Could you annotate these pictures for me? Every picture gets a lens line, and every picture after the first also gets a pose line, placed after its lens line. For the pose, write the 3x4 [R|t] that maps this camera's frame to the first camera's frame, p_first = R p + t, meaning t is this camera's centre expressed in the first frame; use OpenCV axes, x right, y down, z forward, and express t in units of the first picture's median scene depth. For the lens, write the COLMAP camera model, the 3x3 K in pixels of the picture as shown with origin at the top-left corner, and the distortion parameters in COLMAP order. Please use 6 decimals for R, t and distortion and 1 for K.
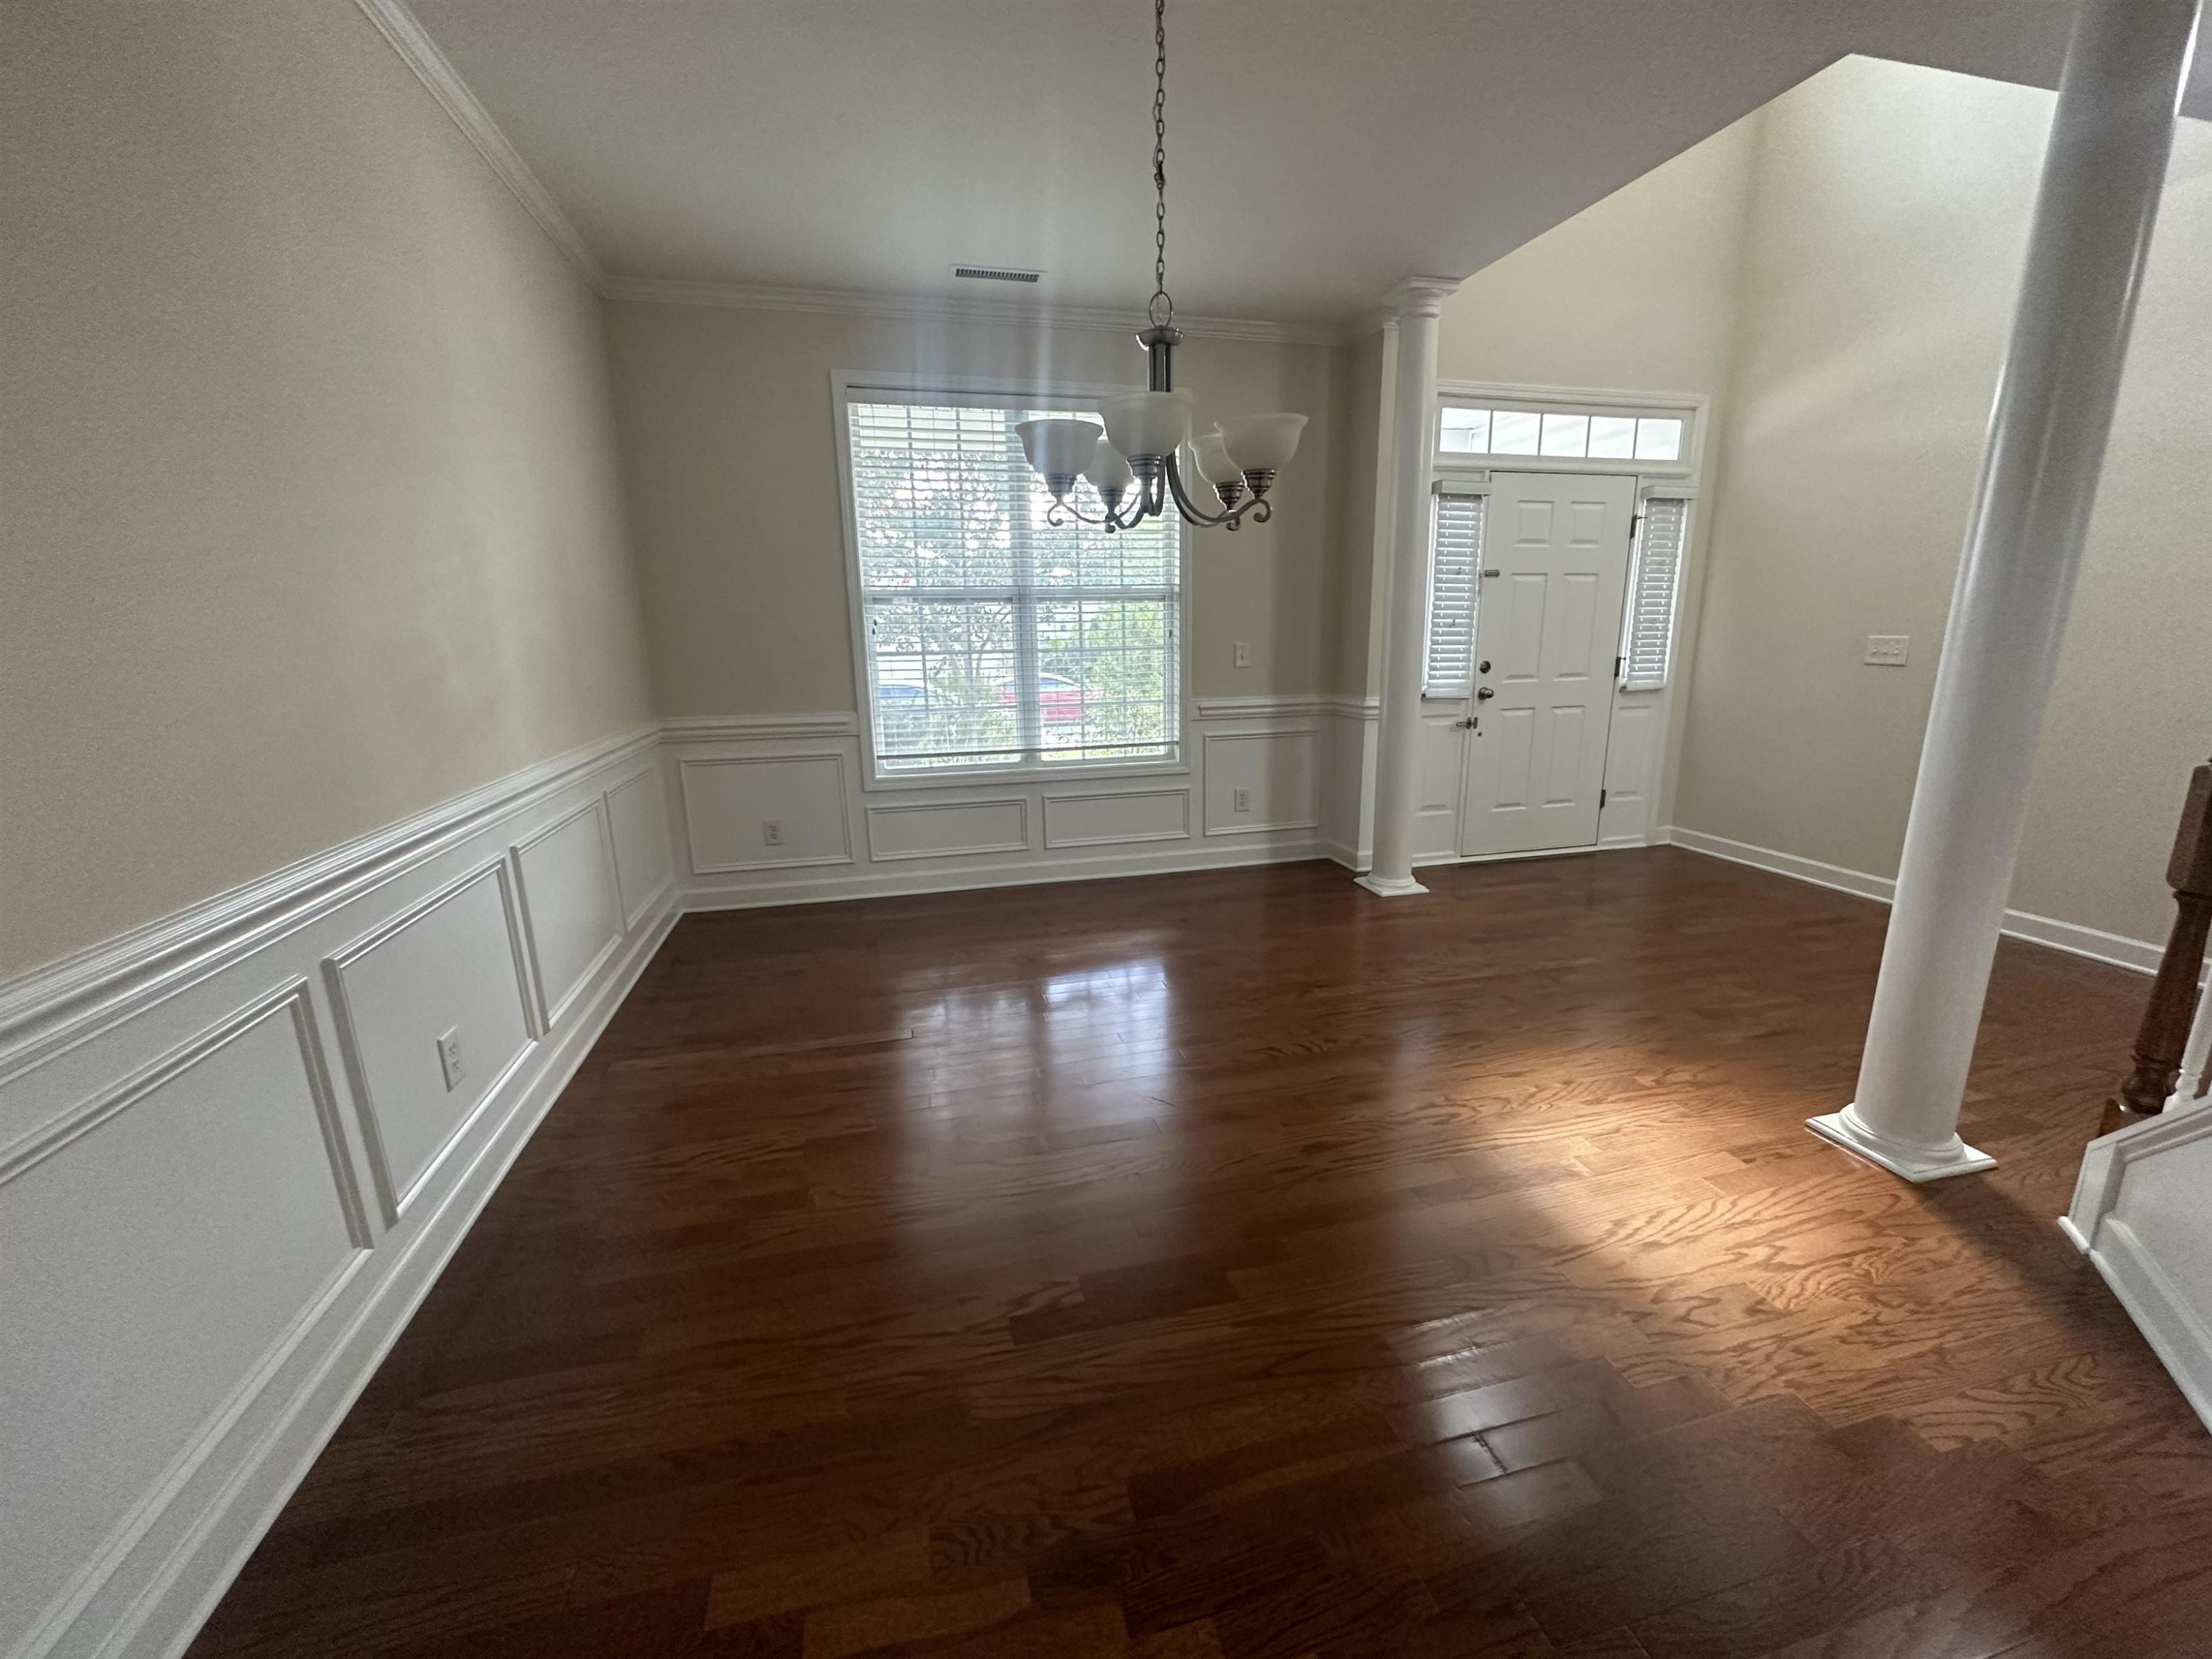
lens RADIAL K [[885.2, 0, 1107.7], [0, 885.2, 828.2], [0, 0, 1]] dist [-0.002944, 0.000640]
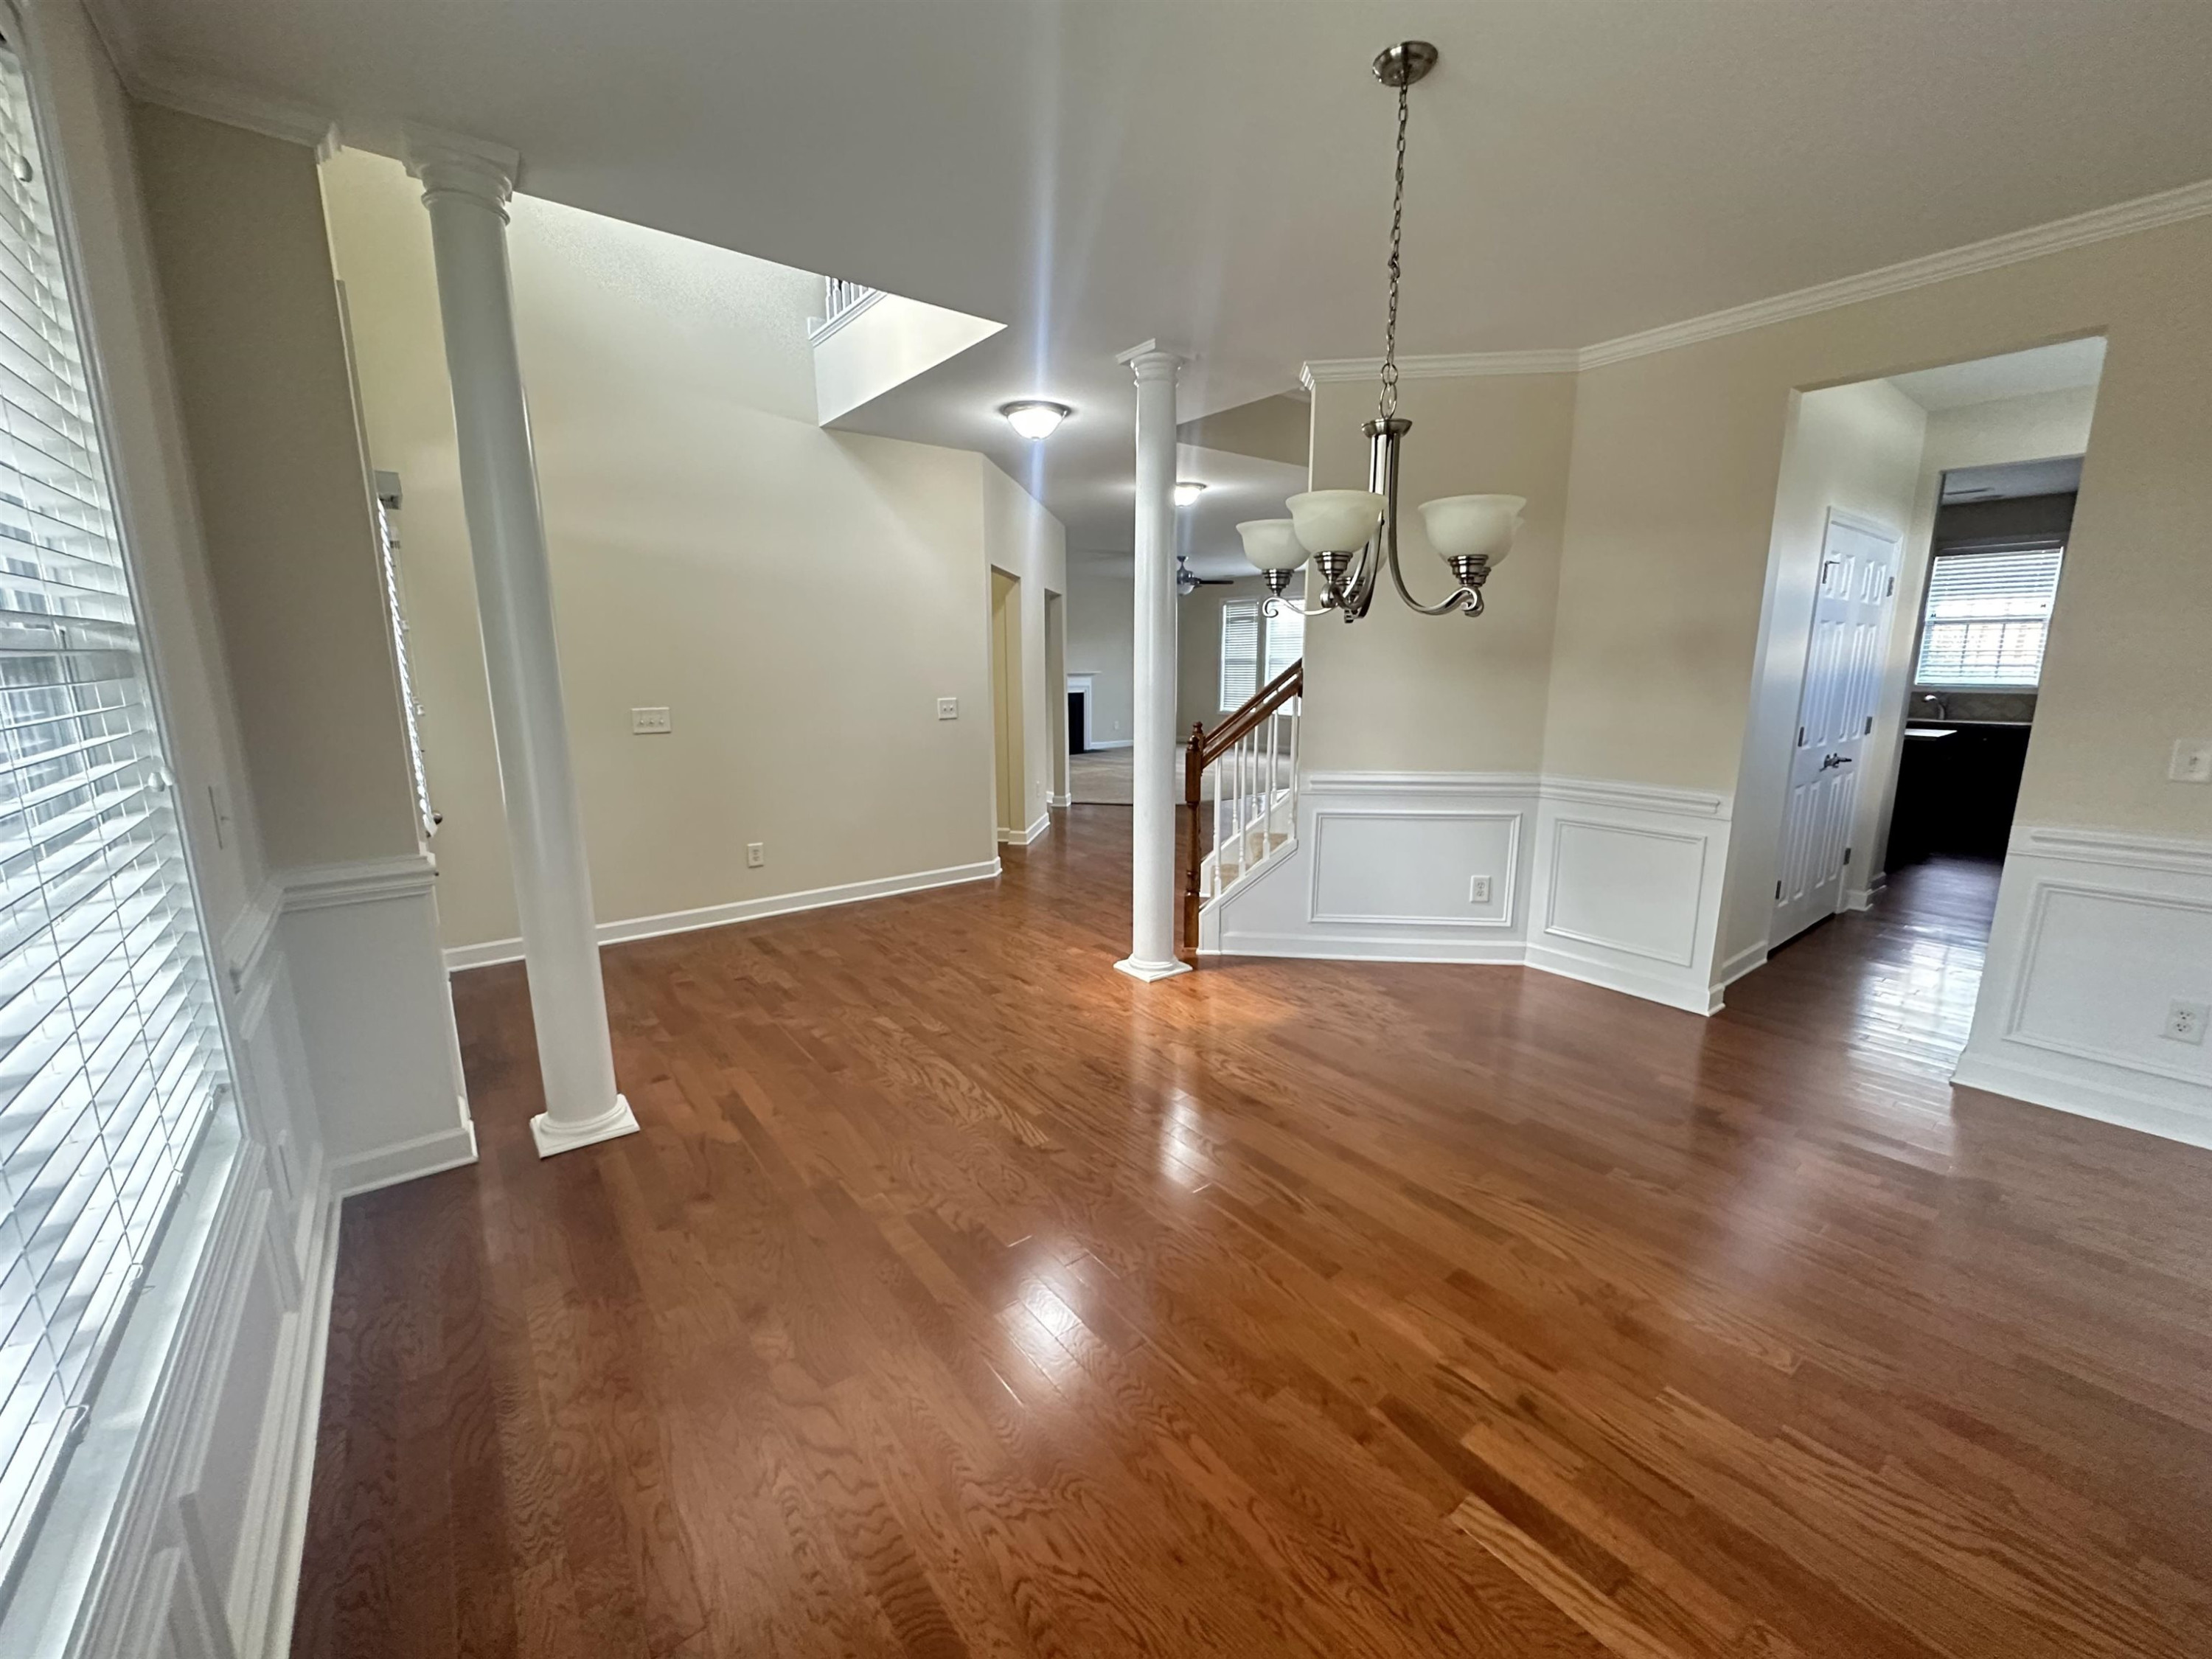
lens RADIAL K [[884.4, 0, 1106.3], [0, 884.4, 826.6], [0, 0, 1]] dist [-0.003126, 0.001171]
pose [[-0.406020, -0.157873, 0.900124, -0.469131], [0.214775, 0.940892, 0.261903, -0.288393], [-0.888267, 0.299662, -0.348114, 1.092530]]
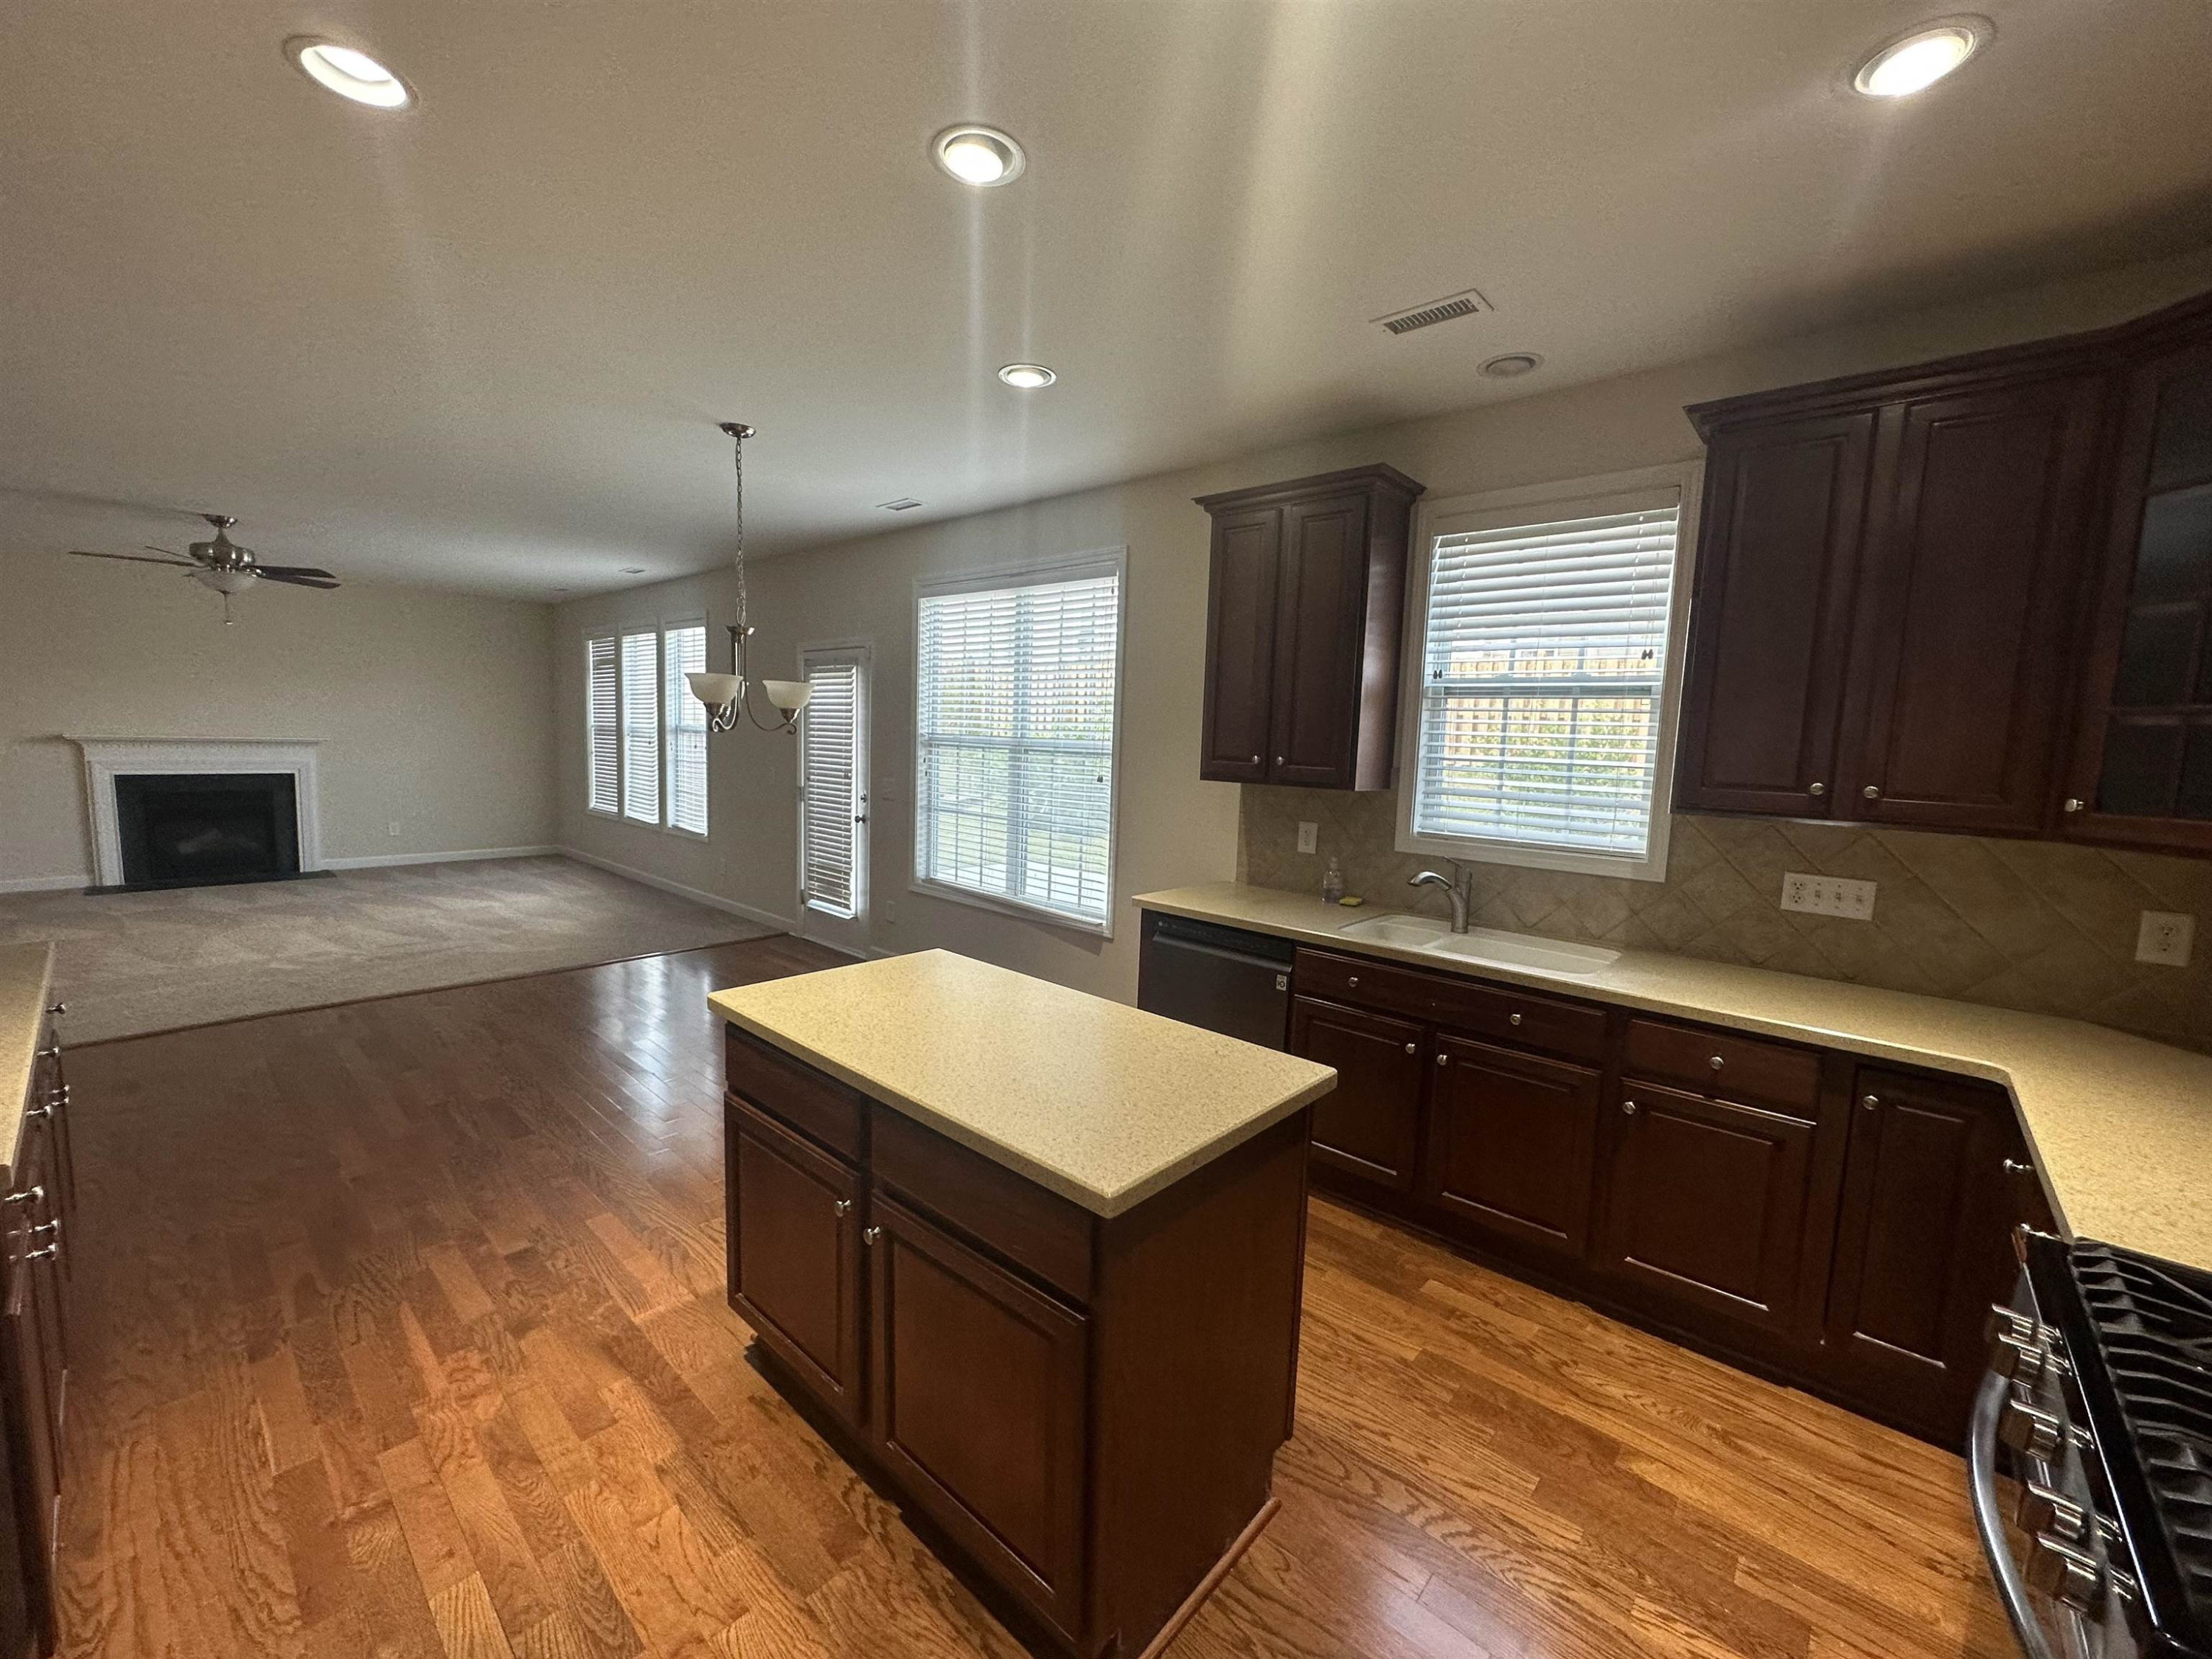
lens RADIAL K [[884.4, 0, 1106.3], [0, 884.4, 826.6], [0, 0, 1]] dist [-0.003126, 0.001171]
pose [[-0.564243, -0.095438, 0.820074, 0.200913], [0.160442, 0.961685, 0.222308, 0.137939], [-0.809869, 0.257010, -0.527311, -0.910303]]
